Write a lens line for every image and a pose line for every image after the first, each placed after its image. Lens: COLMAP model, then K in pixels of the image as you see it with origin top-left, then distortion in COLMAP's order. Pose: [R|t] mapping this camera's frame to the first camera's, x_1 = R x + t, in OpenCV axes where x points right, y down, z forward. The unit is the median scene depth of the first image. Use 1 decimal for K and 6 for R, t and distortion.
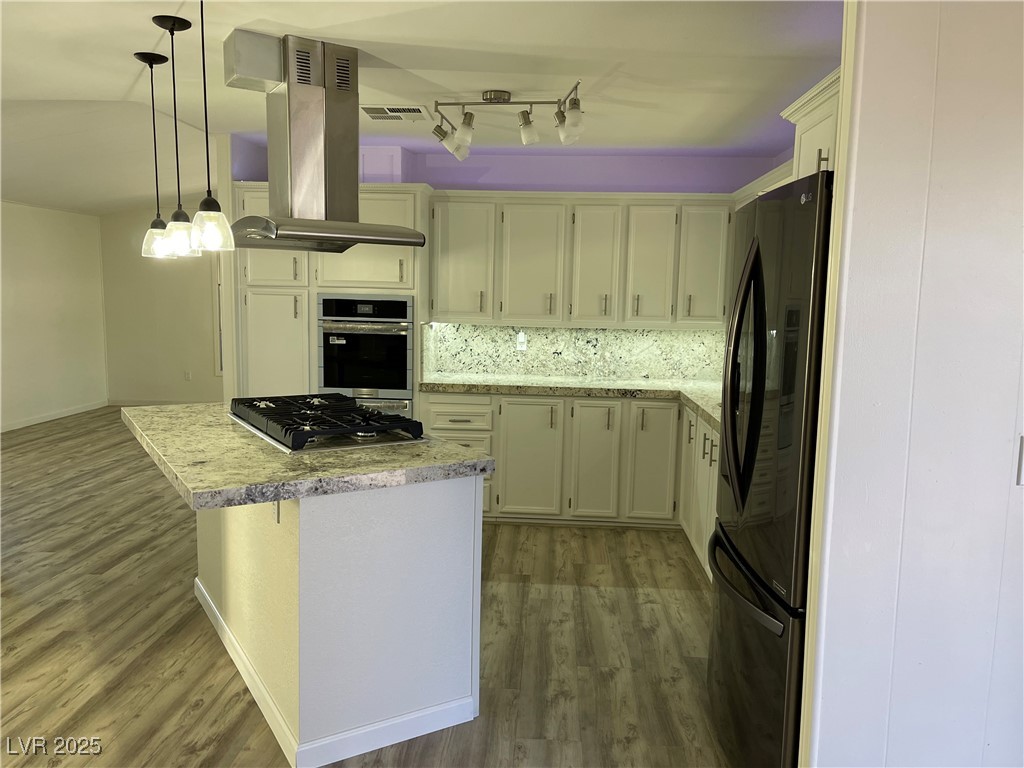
lens RADIAL K [[775.5, 0, 514.0], [0, 775.5, 388.4], [0, 0, 1]] dist [0.071625, 0.000132]
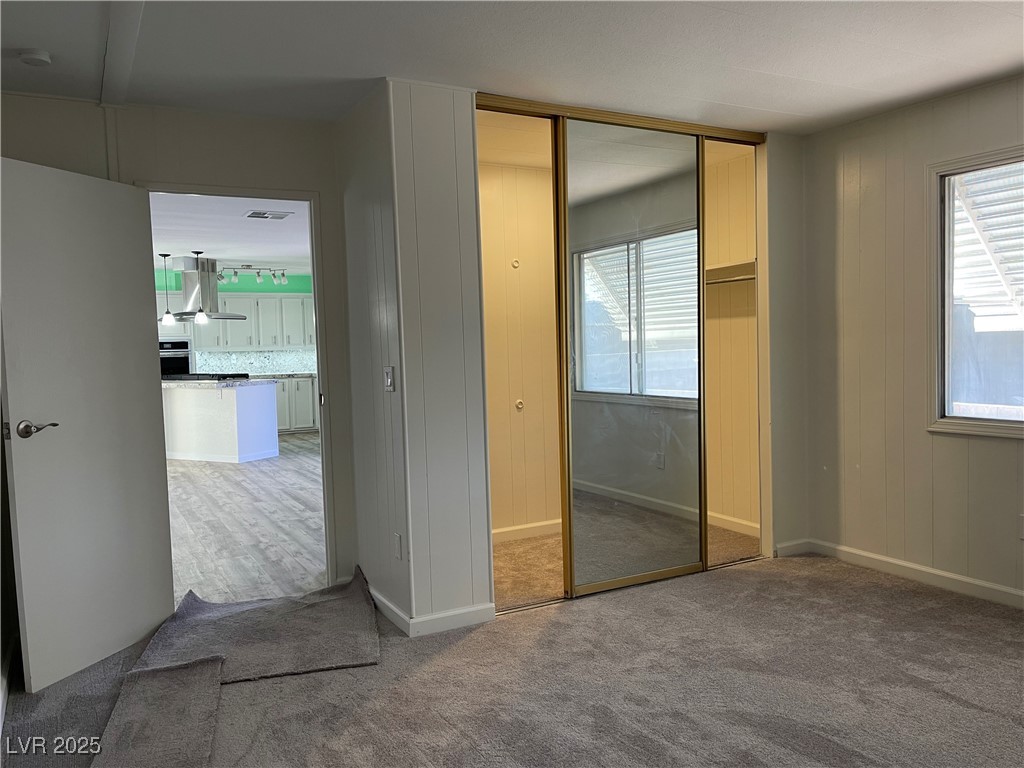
lens RADIAL K [[775.5, 0, 513.8], [0, 775.5, 385.1], [0, 0, 1]] dist [0.071625, 0.000132]
pose [[0.843744, -0.074721, 0.531519, -0.542854], [0.111960, 0.992981, -0.038134, 0.200372], [-0.524939, 0.091684, 0.846187, -1.369092]]
